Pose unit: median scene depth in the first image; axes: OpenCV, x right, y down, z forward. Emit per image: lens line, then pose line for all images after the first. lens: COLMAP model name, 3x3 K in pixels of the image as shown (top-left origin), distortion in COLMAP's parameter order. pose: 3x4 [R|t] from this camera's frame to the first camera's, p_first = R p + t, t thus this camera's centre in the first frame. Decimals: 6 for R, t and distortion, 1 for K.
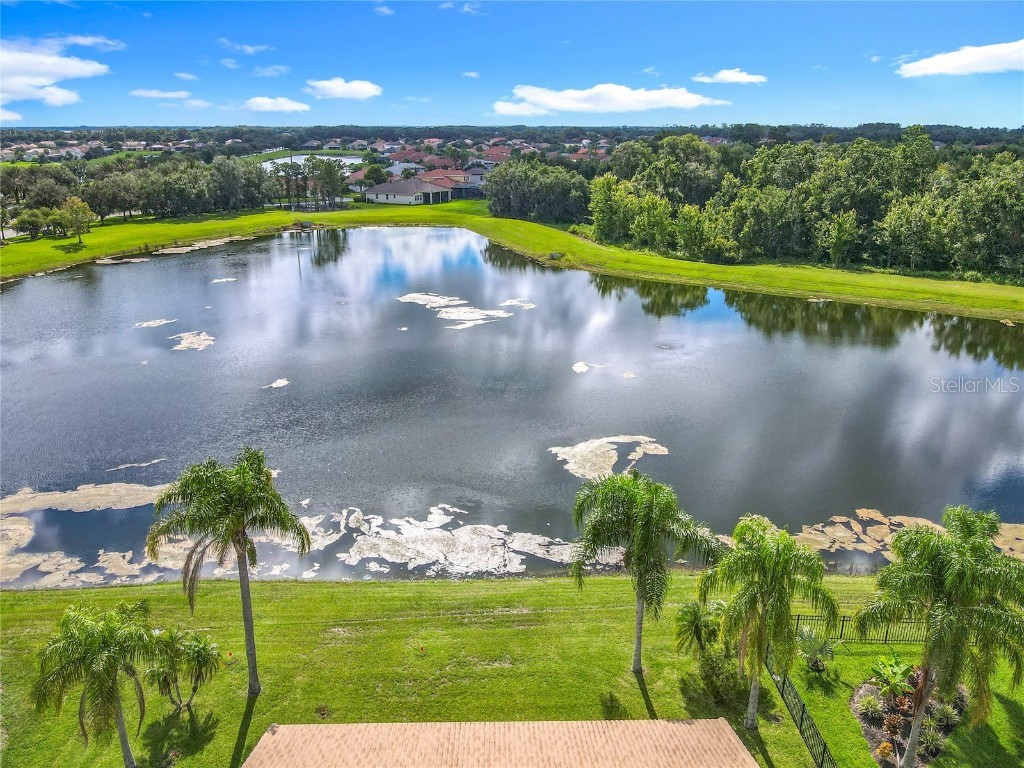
lens RADIAL K [[706.9, 0, 512.0], [0, 706.9, 384.0], [0, 0, 1]] dist [-0.000807, 0.000853]
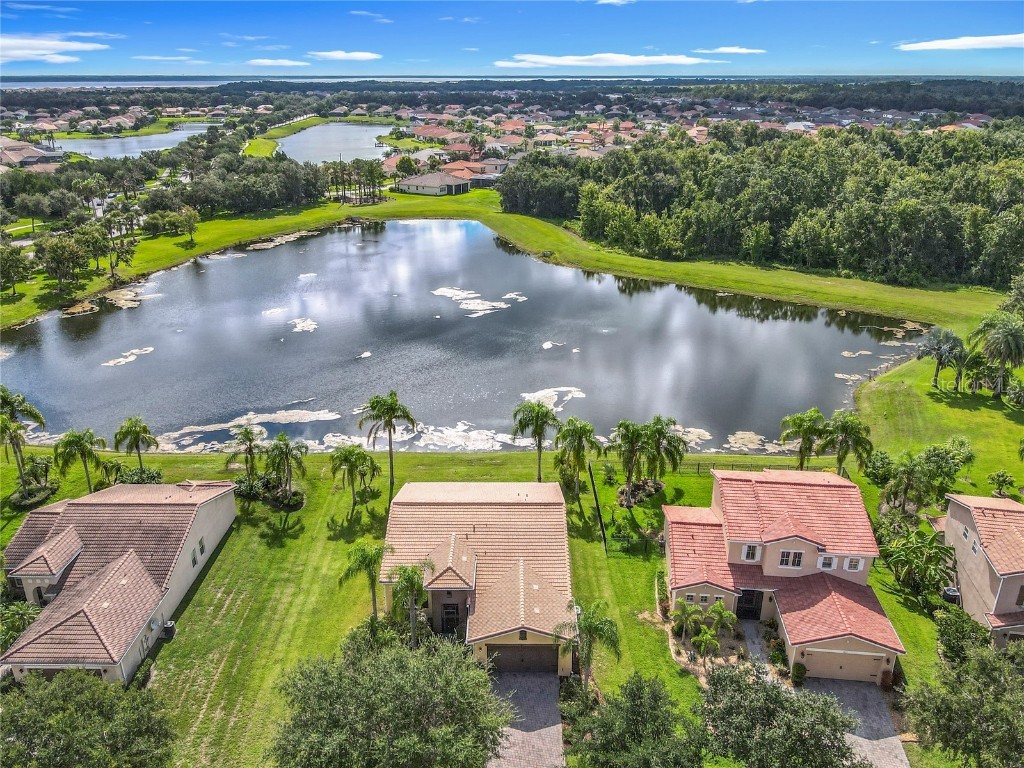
lens RADIAL K [[721.4, 0, 512.0], [0, 721.4, 384.0], [0, 0, 1]] dist [0.002453, -0.000018]
pose [[0.999547, 0.006718, -0.029350, 0.038873], [-0.004668, 0.997580, 0.069372, -0.030146], [0.029745, -0.069203, 0.997159, -0.405867]]
